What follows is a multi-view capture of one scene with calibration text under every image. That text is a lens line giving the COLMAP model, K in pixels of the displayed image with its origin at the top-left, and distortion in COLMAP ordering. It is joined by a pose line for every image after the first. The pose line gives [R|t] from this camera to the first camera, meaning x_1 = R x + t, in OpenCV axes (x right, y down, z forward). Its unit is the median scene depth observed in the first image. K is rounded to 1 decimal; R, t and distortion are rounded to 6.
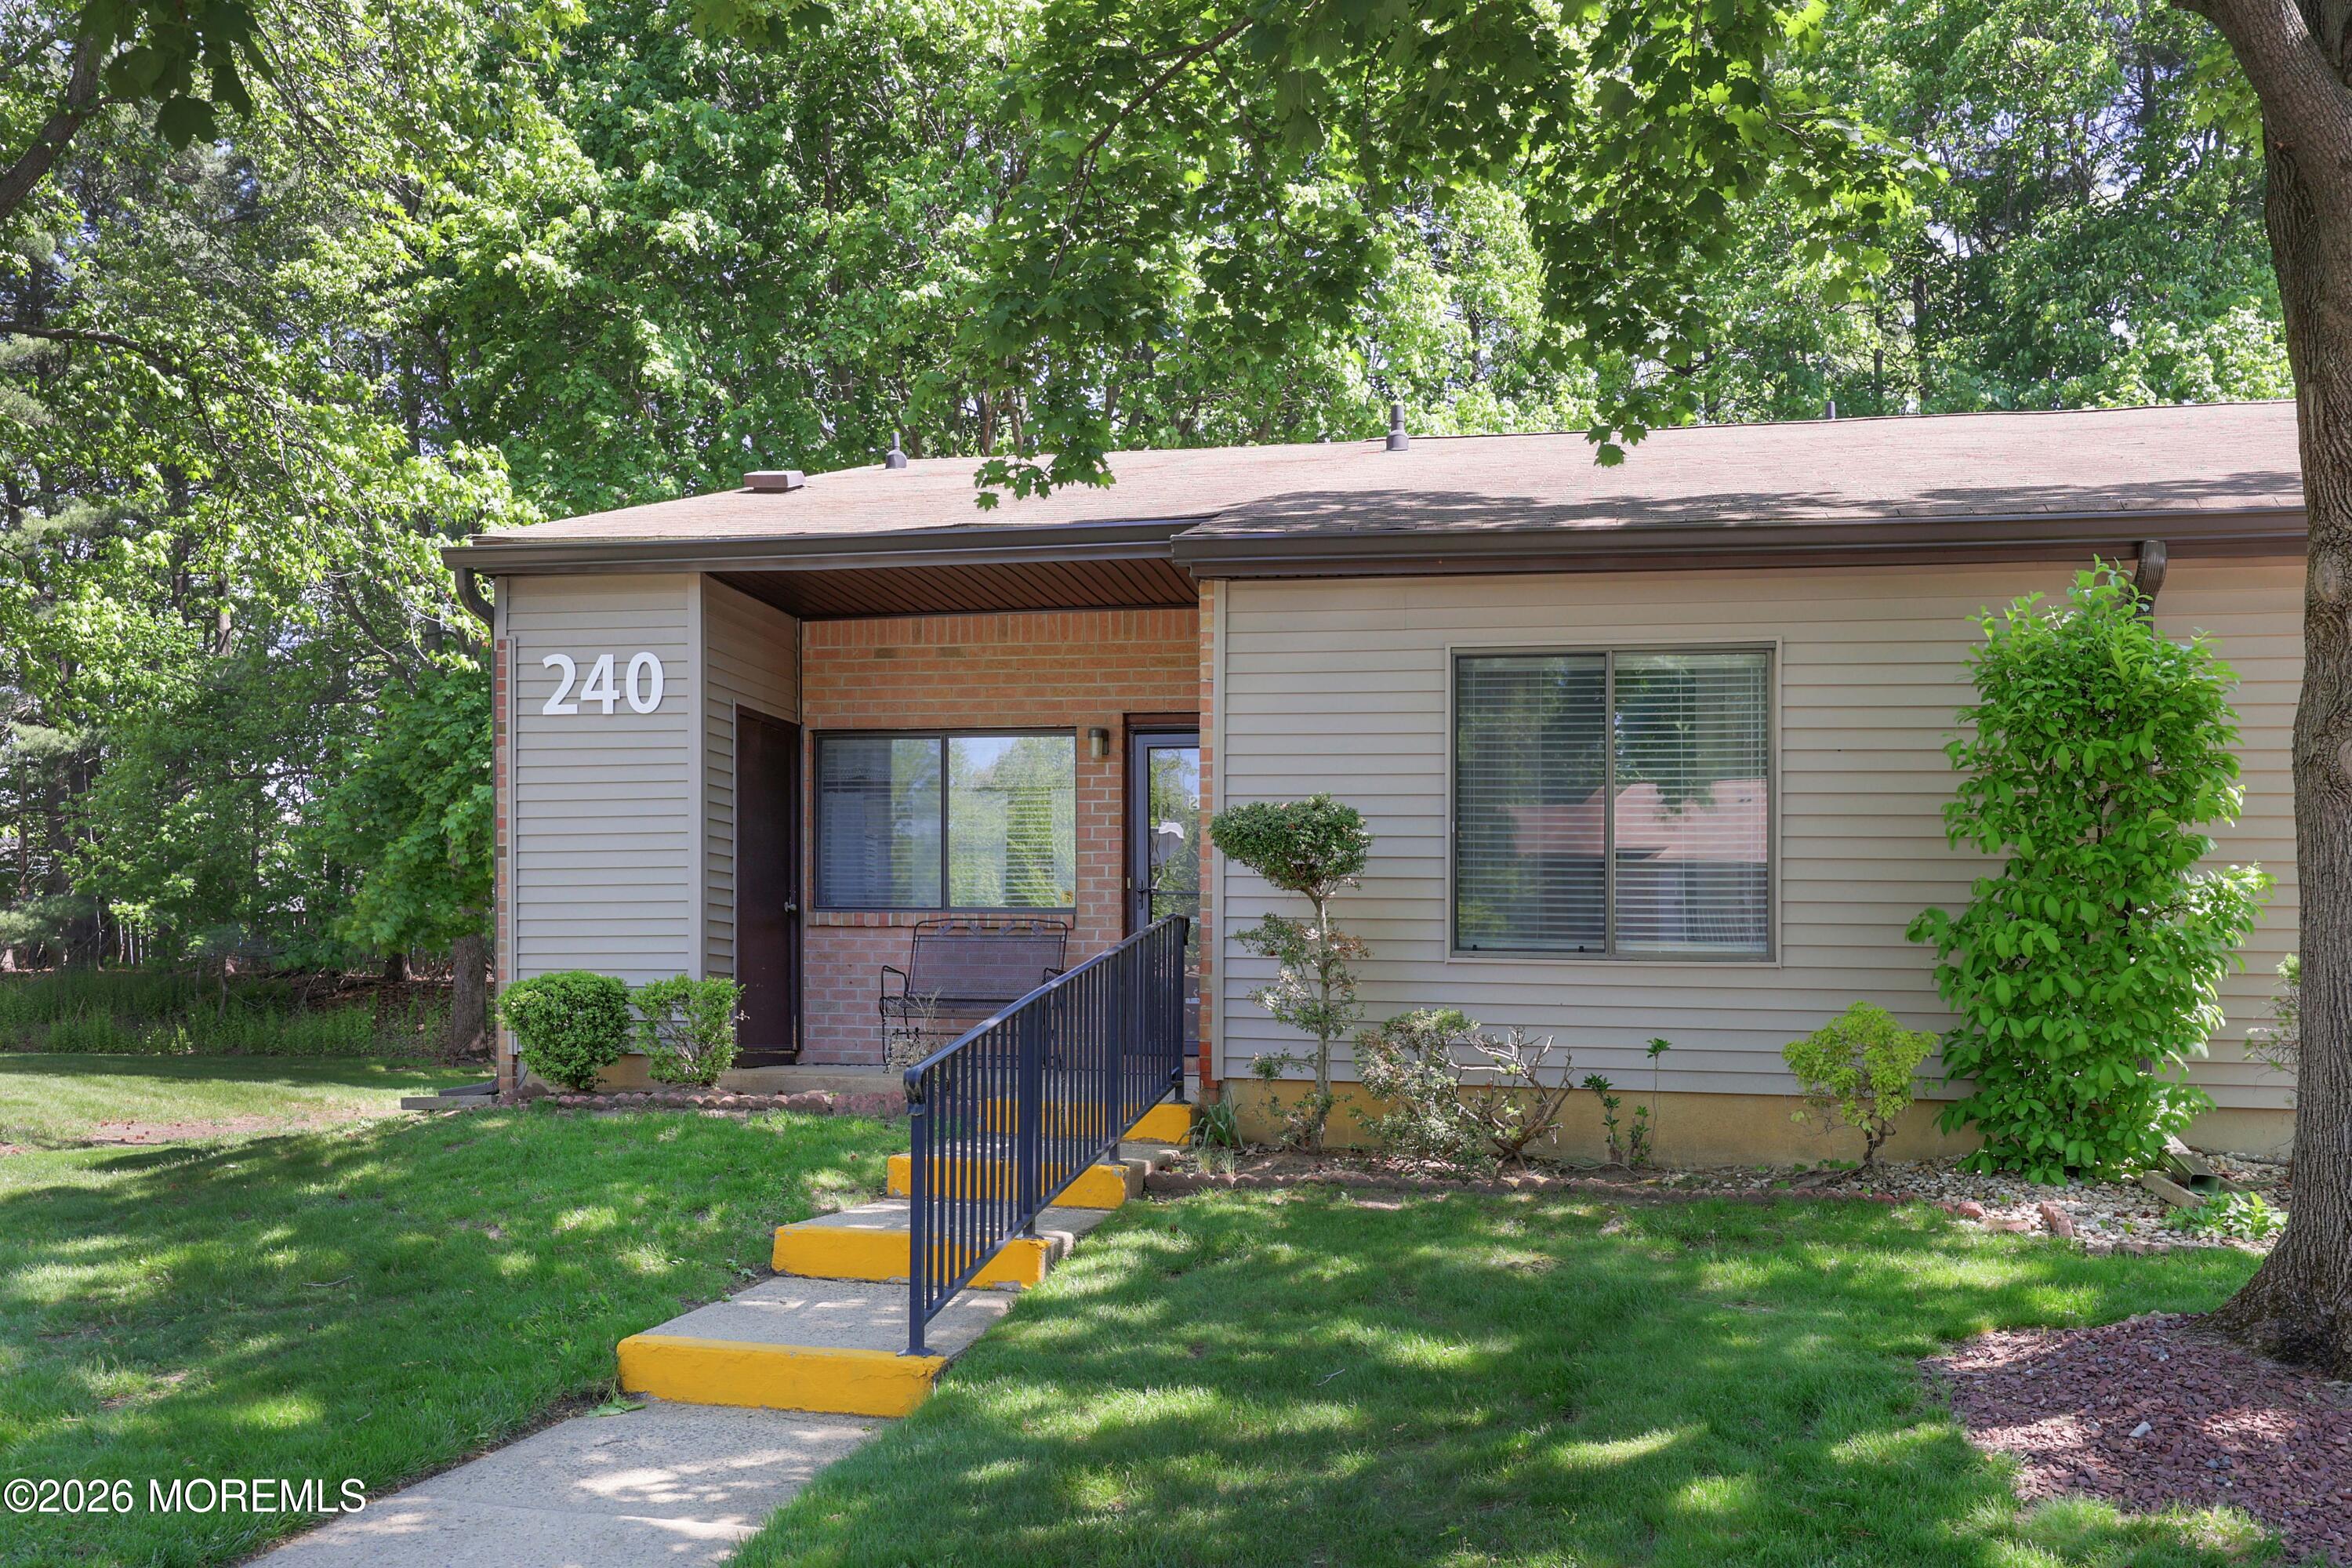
lens RADIAL K [[2035.3, 0, 1190.7], [0, 2035.3, 885.1], [0, 0, 1]] dist [-0.005546, 0.014111]
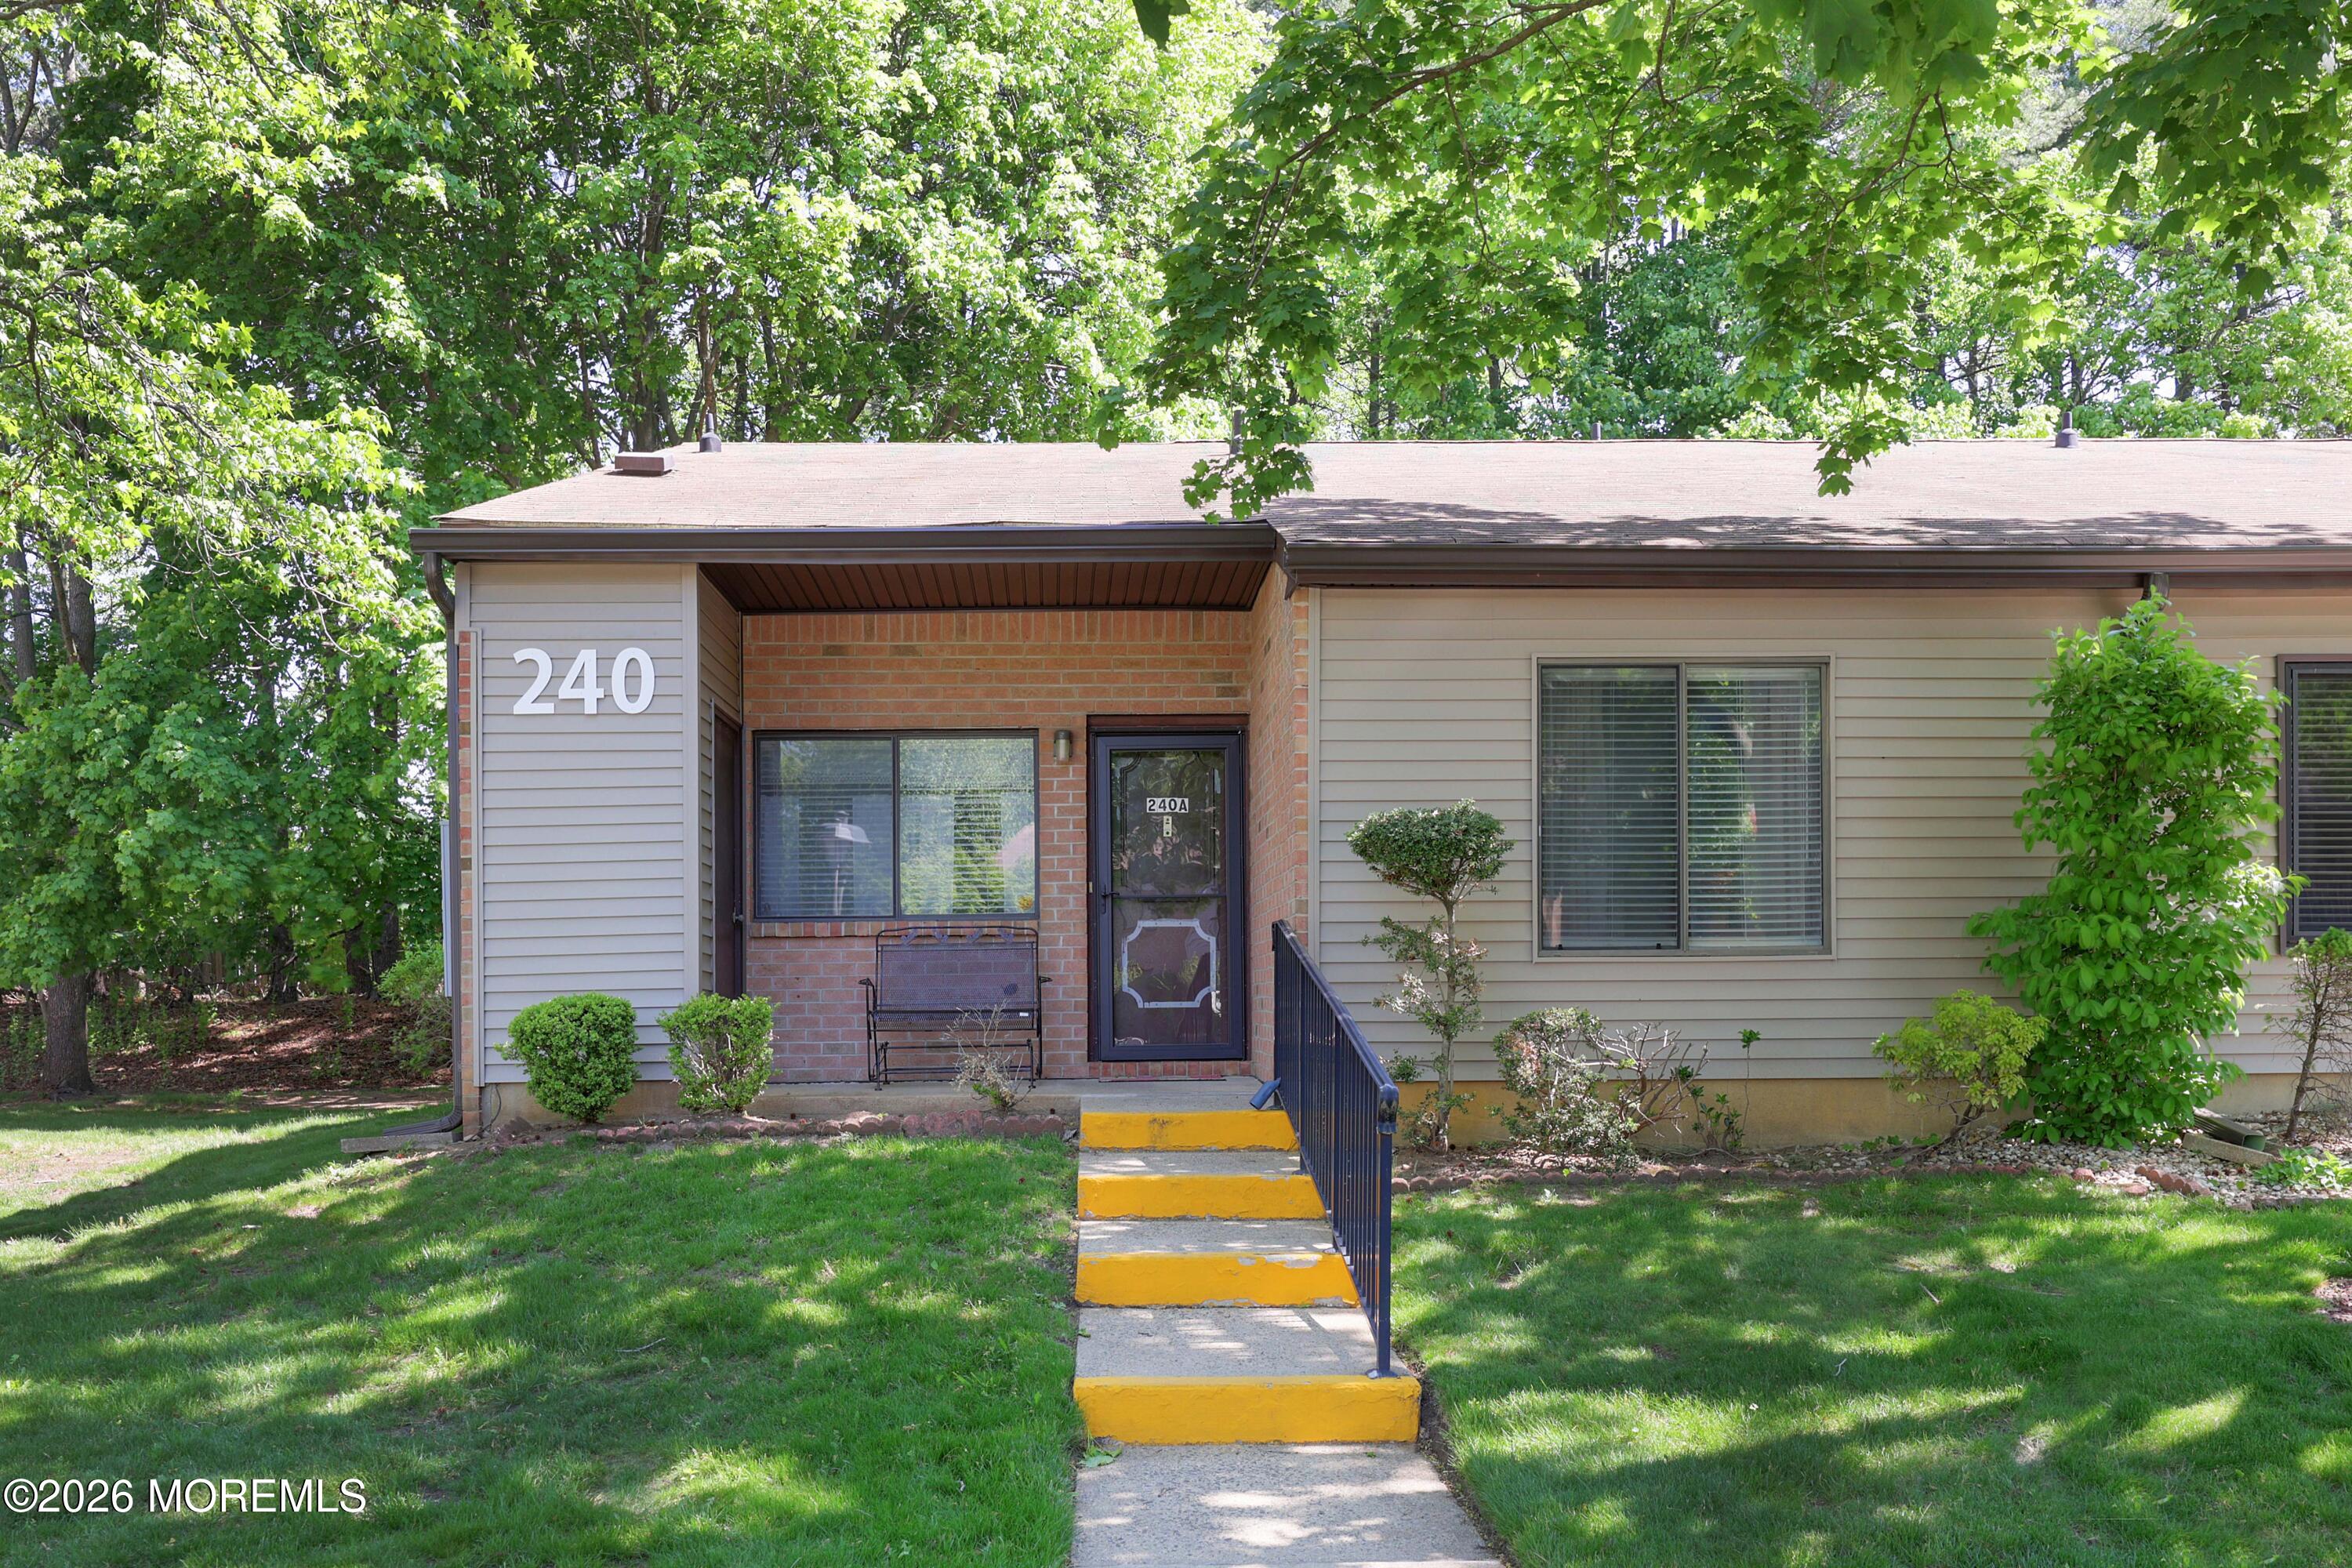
lens RADIAL K [[2035.3, 0, 1165.0], [0, 2035.3, 896.9], [0, 0, 1]] dist [-0.005546, 0.014111]
pose [[0.967656, -0.016067, 0.251762, -0.313625], [0.013342, 0.999833, 0.012526, -0.010577], [-0.251921, -0.008762, 0.967708, 0.045542]]
